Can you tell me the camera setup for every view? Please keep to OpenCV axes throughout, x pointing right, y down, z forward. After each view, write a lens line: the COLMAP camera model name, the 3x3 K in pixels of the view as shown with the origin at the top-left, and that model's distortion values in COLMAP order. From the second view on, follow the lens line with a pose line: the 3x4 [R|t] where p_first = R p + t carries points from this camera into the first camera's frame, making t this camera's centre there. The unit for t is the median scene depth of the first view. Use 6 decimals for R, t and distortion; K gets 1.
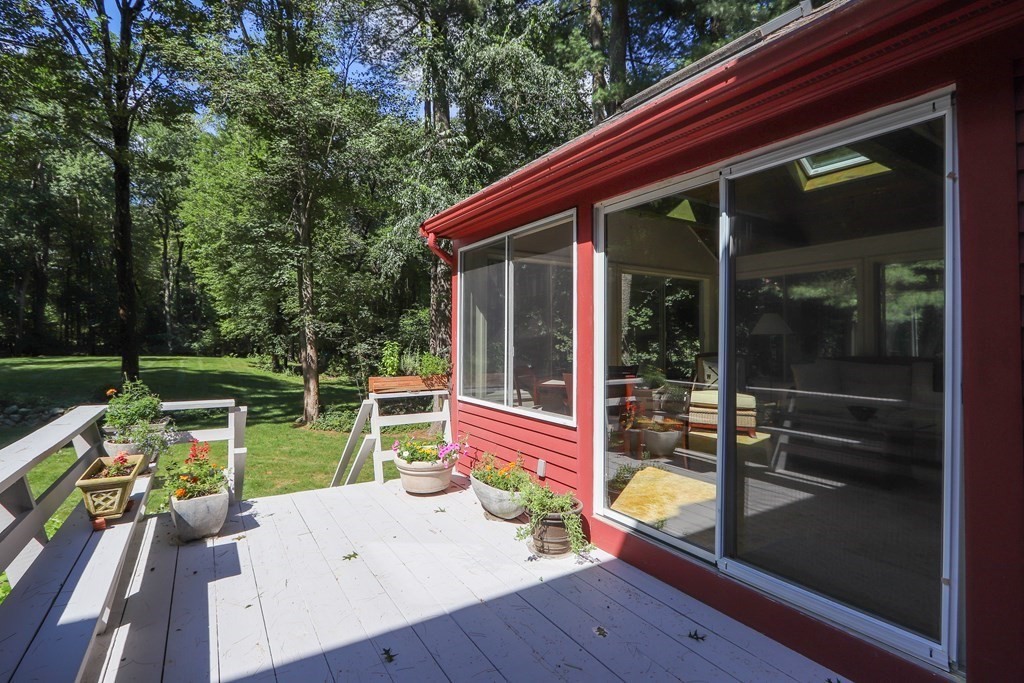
lens RADIAL K [[476.0, 0, 504.2], [0, 476.0, 338.5], [0, 0, 1]] dist [0.000993, 0.000306]
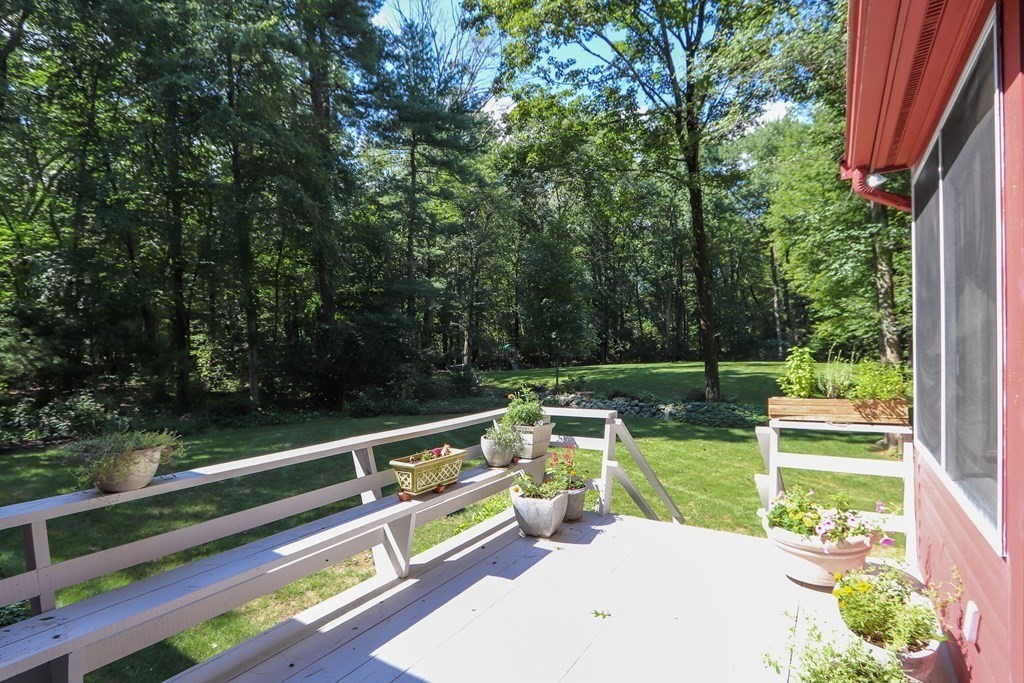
lens RADIAL K [[506.7, 0, 511.6], [0, 506.7, 358.3], [0, 0, 1]] dist [-0.015125, -0.000120]
pose [[0.423223, -0.005911, -0.906006, 0.253297], [0.035189, 0.999331, 0.009918, -0.000142], [0.905342, -0.036079, 0.423148, 0.309798]]
